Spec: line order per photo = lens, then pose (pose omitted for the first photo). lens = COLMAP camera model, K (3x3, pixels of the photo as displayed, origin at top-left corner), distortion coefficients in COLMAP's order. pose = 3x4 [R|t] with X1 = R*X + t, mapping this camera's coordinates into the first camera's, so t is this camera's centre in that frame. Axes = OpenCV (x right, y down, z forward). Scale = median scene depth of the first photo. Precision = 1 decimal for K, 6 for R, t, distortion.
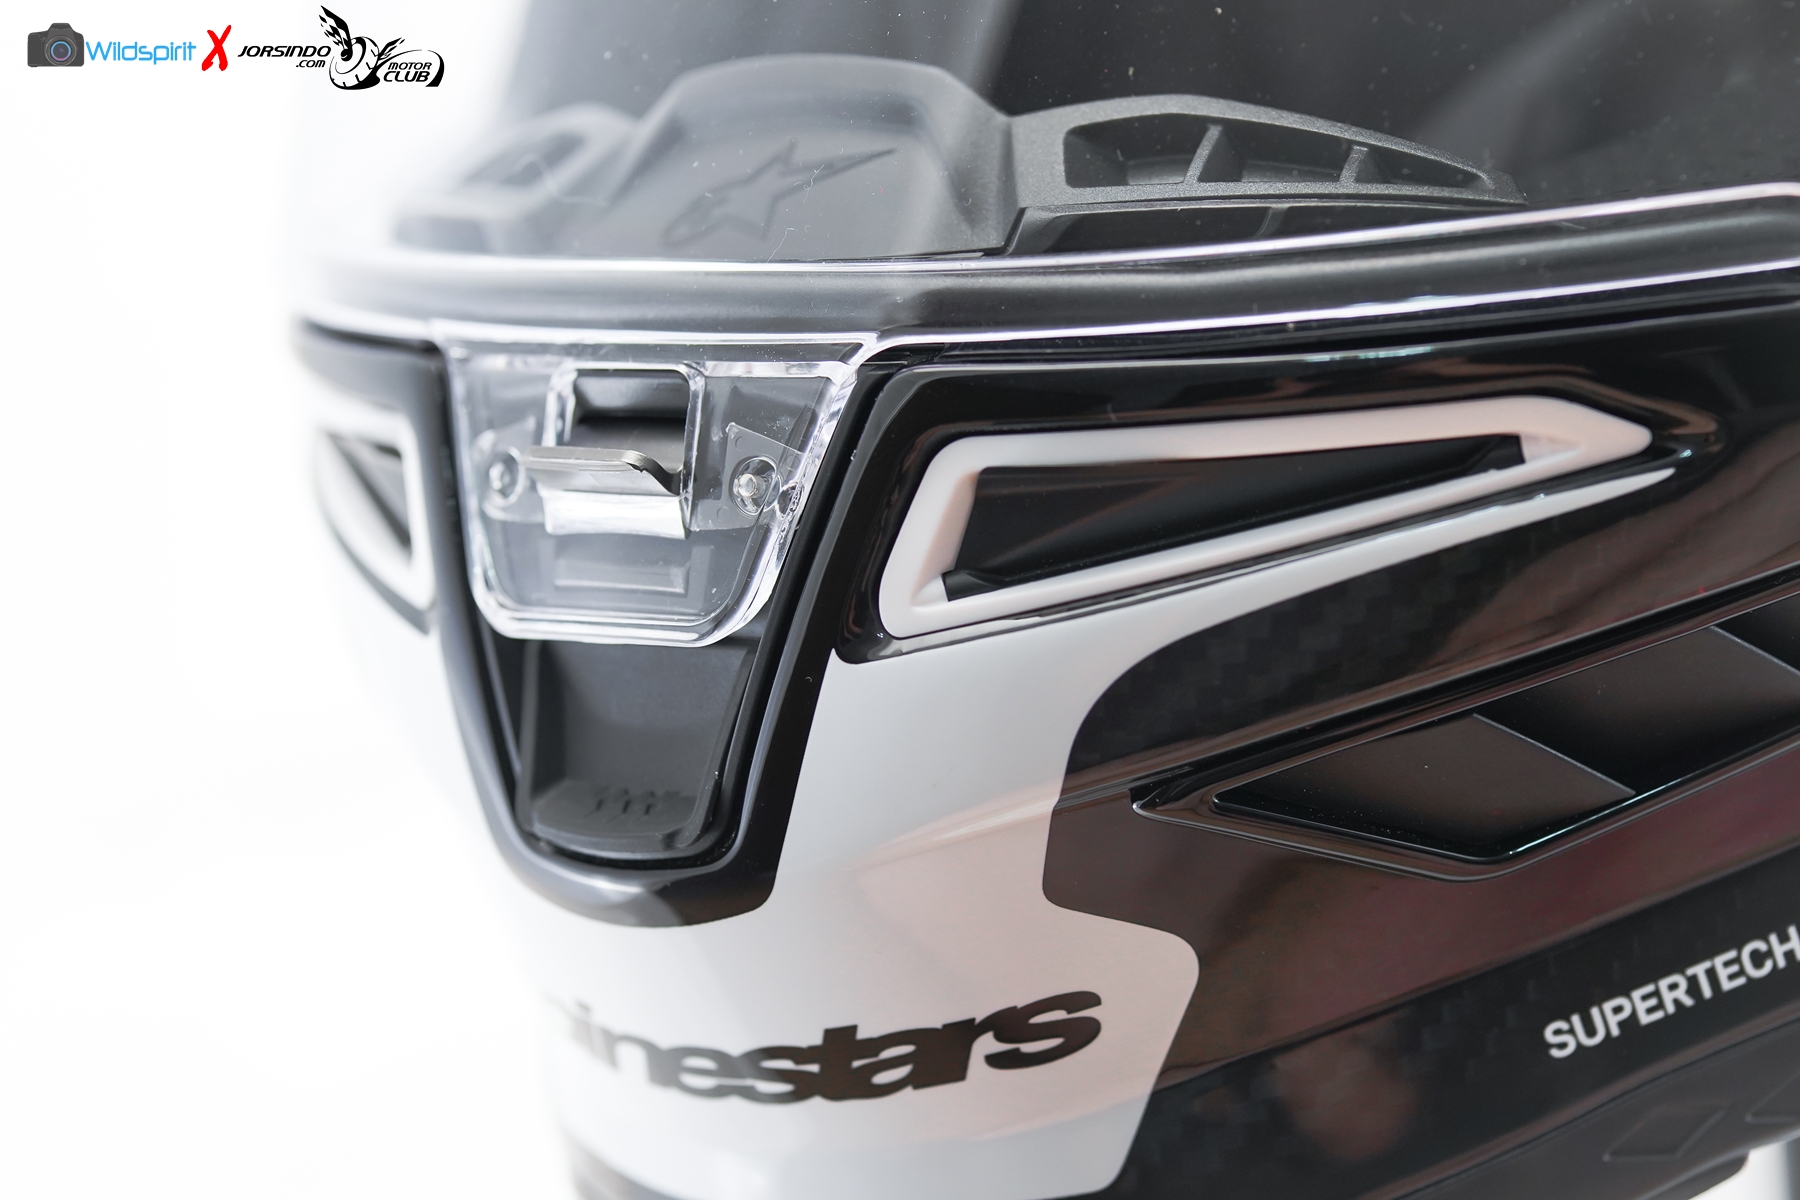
lens RADIAL K [[5887.0, 0, 900.0], [0, 5887.0, 600.0], [0, 0, 1]] dist [0.073198, -0.449500]
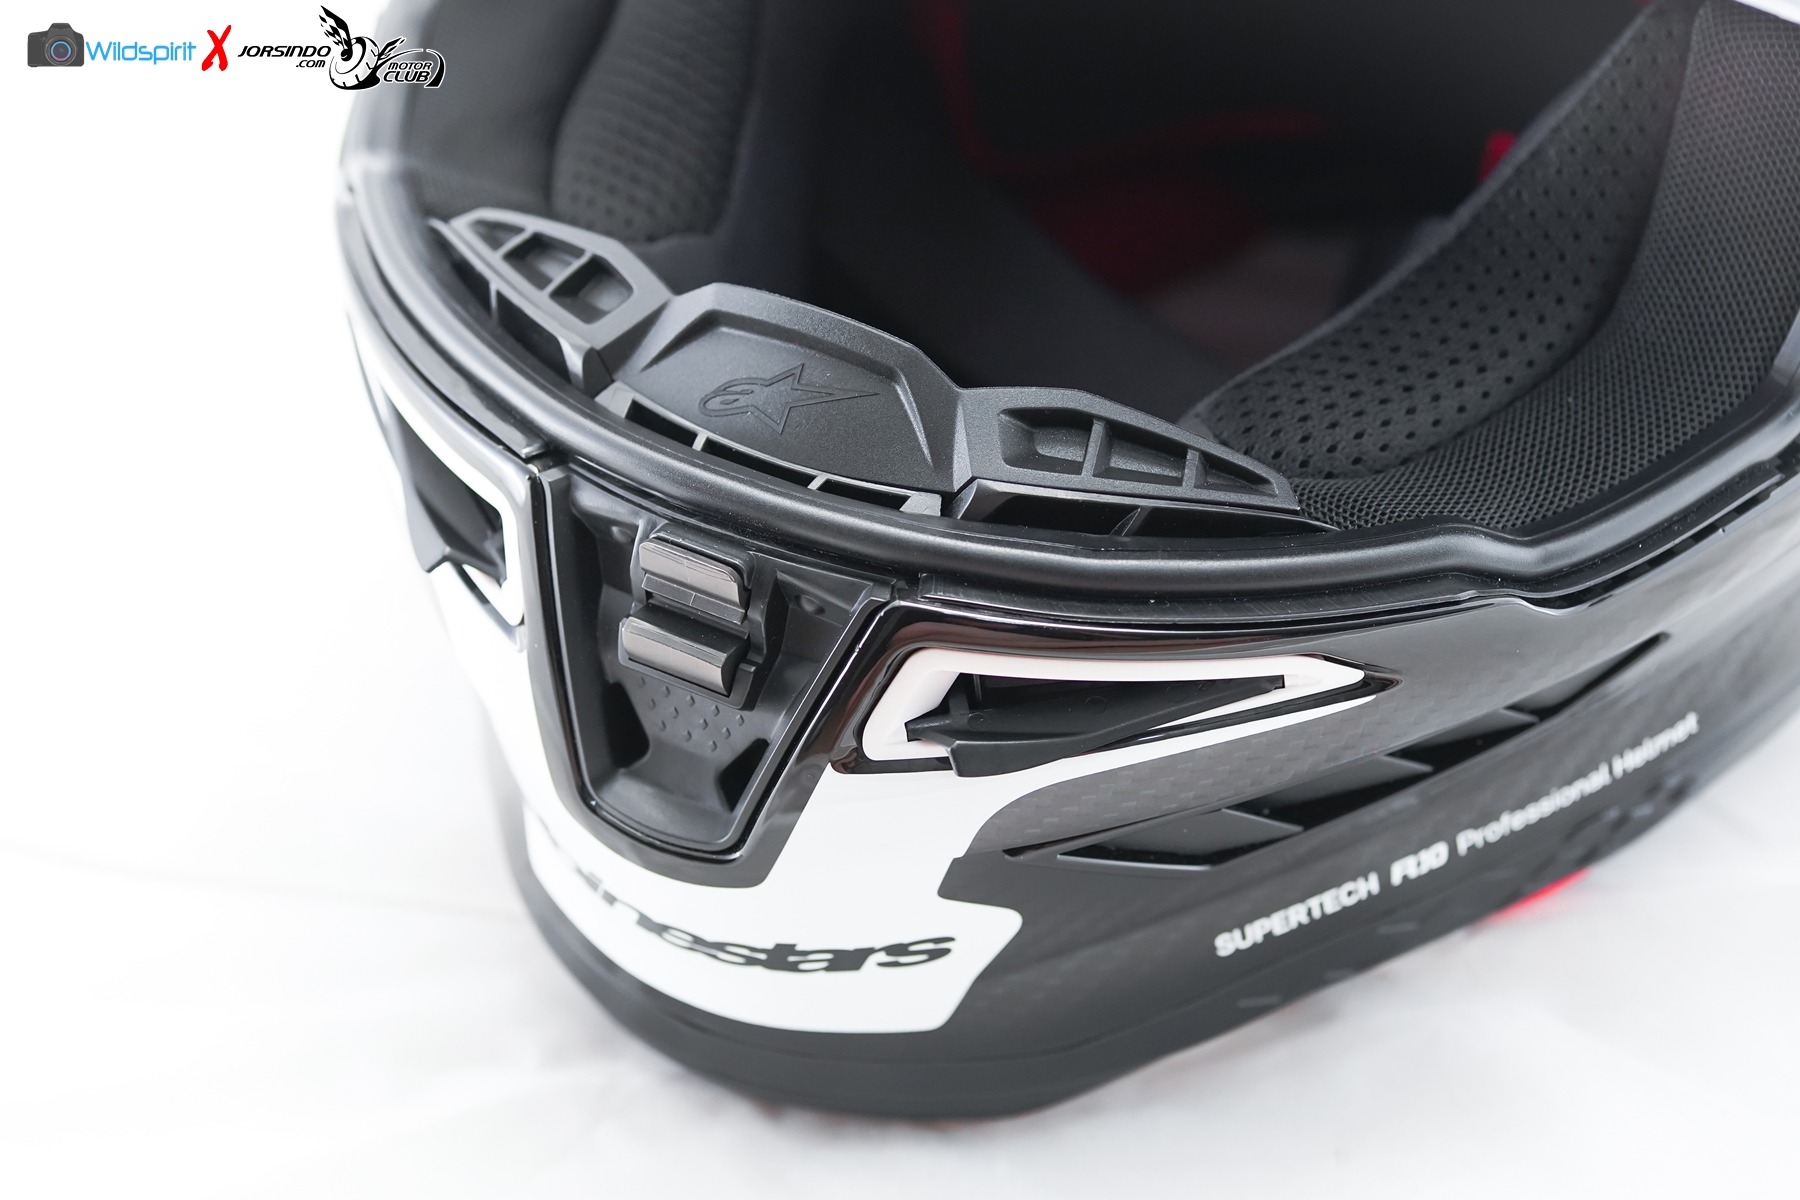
lens RADIAL K [[5887.0, 0, 900.0], [0, 5887.0, 600.0], [0, 0, 1]] dist [0.073198, -0.449500]
pose [[0.972250, 0.032225, 0.231713, -0.343930], [-0.122179, 0.914601, 0.385457, -0.612484], [-0.199503, -0.403071, 0.893158, -0.355060]]
